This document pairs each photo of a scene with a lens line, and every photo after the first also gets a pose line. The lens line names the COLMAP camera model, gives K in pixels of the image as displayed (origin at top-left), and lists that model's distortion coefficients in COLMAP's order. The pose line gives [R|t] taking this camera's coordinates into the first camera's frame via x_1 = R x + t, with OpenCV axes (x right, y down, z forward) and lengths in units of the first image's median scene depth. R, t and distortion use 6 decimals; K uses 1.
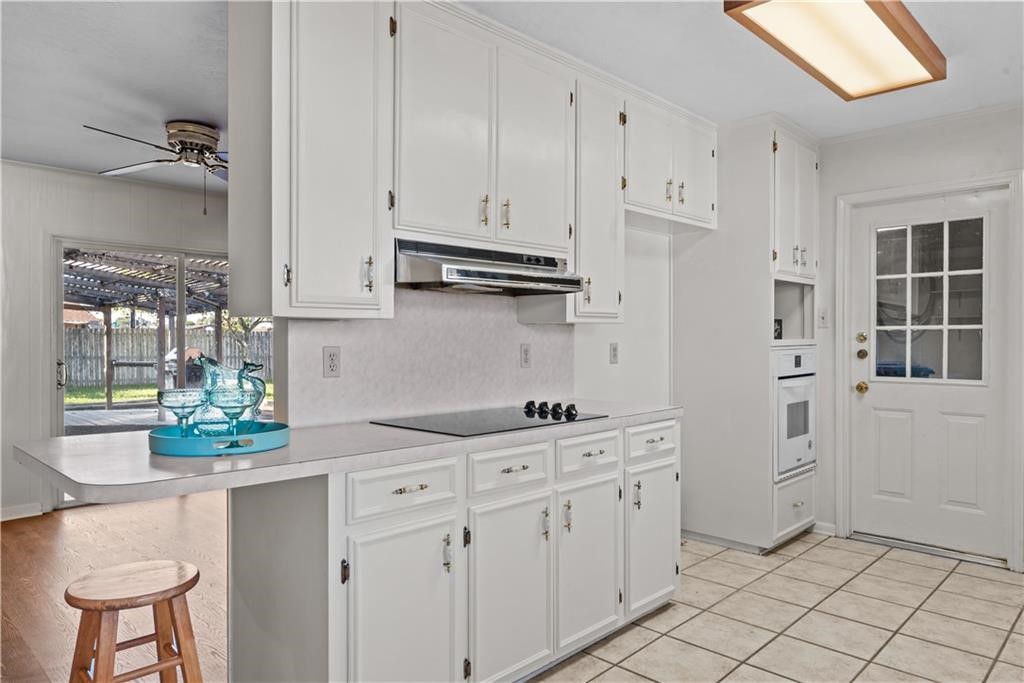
lens RADIAL K [[661.6, 0, 513.6], [0, 661.6, 343.8], [0, 0, 1]] dist [0.005067, -0.001151]
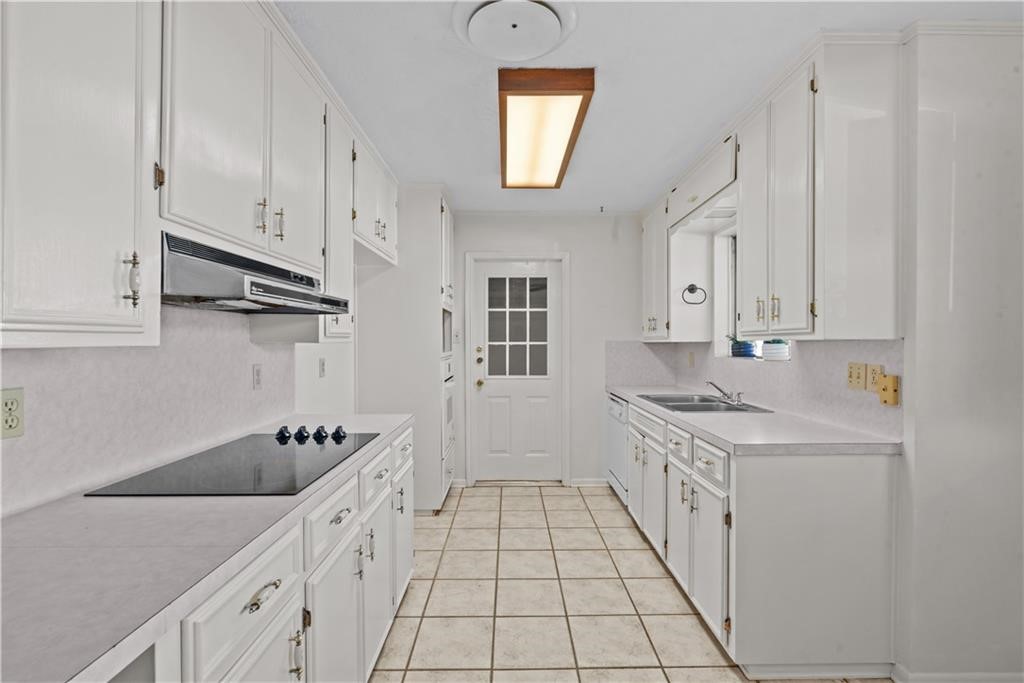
lens RADIAL K [[460.8, 0, 527.6], [0, 460.8, 346.8], [0, 0, 1]] dist [-0.000848, -0.000768]
pose [[0.710745, -0.005851, 0.703425, -0.164189], [0.005038, 0.999982, 0.003228, -0.024156], [-0.703431, 0.001250, 0.710762, 0.251041]]
